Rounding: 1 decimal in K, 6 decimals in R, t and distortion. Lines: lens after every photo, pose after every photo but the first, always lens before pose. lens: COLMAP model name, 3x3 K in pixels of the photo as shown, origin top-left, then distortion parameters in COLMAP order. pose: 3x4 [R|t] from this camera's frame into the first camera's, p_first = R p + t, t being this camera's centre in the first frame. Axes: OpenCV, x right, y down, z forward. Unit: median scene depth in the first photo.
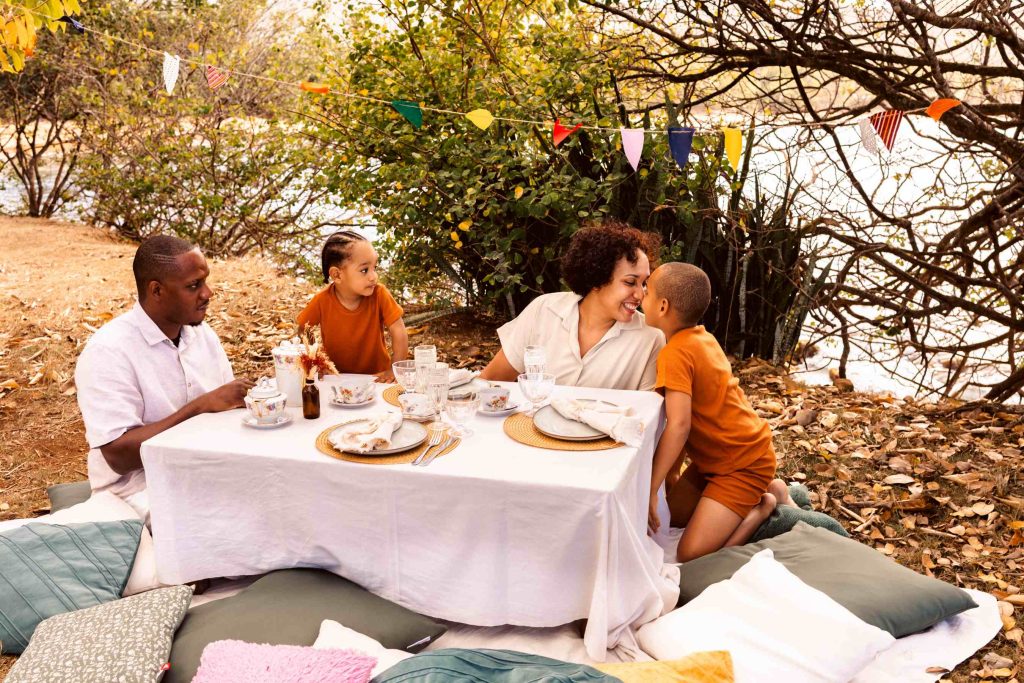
lens RADIAL K [[1038.2, 0, 540.0], [0, 1038.2, 348.2], [0, 0, 1]] dist [0.015398, 0.000000]
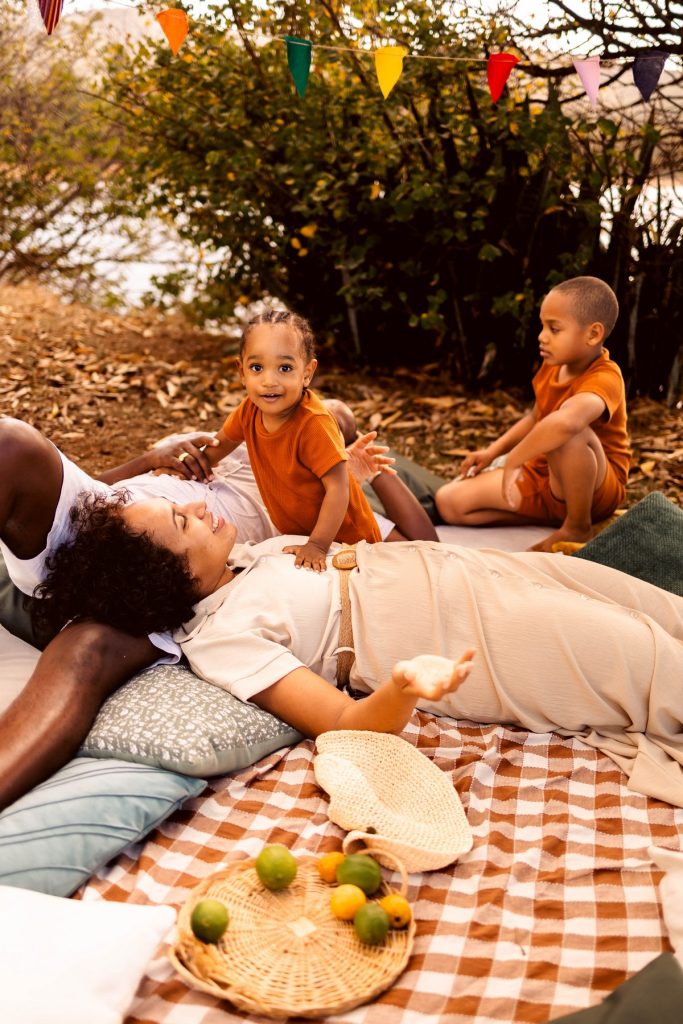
lens RADIAL K [[1065.3, 0, 340.9], [0, 1065.3, 511.9], [0, 0, 1]] dist [0.012644, 0.000000]
pose [[0.999154, 0.019435, 0.036248, -0.071672], [-0.022569, 0.995852, 0.088146, 0.029832], [-0.034384, -0.088889, 0.995448, 0.128306]]
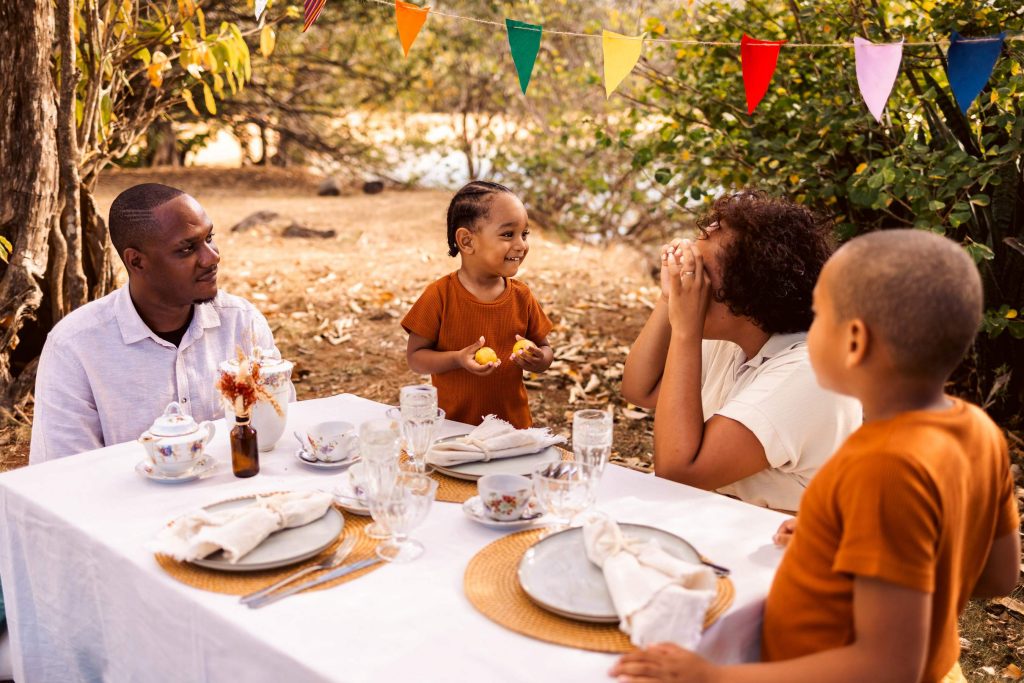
lens RADIAL K [[1065.3, 0, 485.4], [0, 1065.3, 372.1], [0, 0, 1]] dist [0.012644, 0.000000]
pose [[0.870530, 0.128499, -0.475043, 0.113212], [-0.118097, 0.991649, 0.051824, -0.025827], [0.477735, 0.010987, 0.878435, 0.263364]]
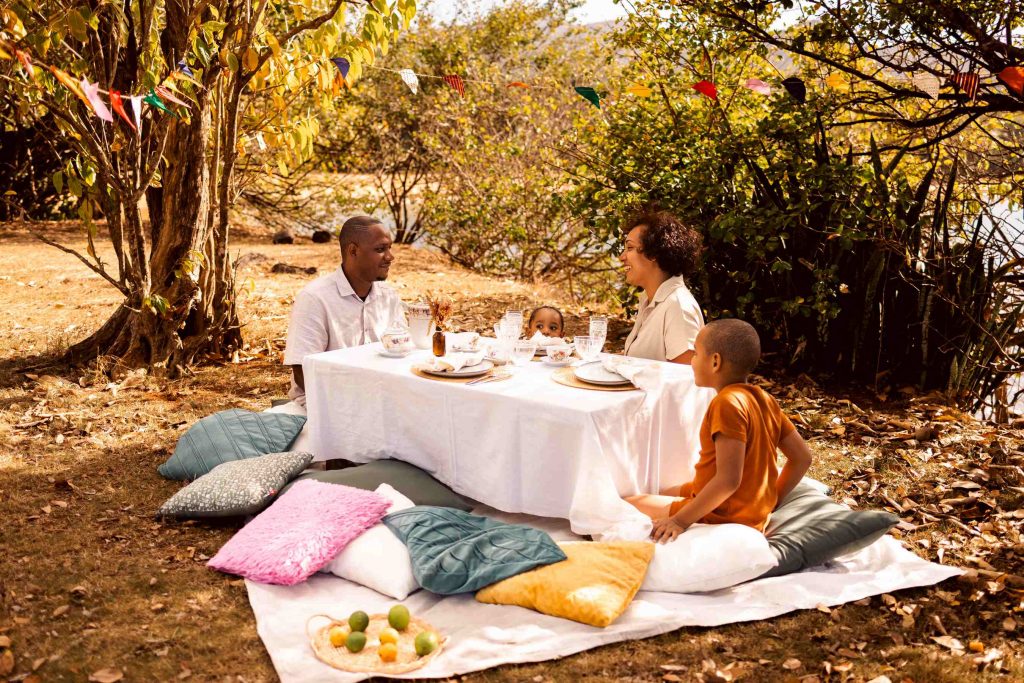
lens RADIAL K [[1065.3, 0, 513.1], [0, 1065.3, 330.1], [0, 0, 1]] dist [0.012644, 0.000000]
pose [[0.926879, 0.081547, -0.366396, 0.199782], [-0.108930, 0.992546, -0.054658, 0.051644], [0.359208, 0.090573, 0.928852, -0.118513]]
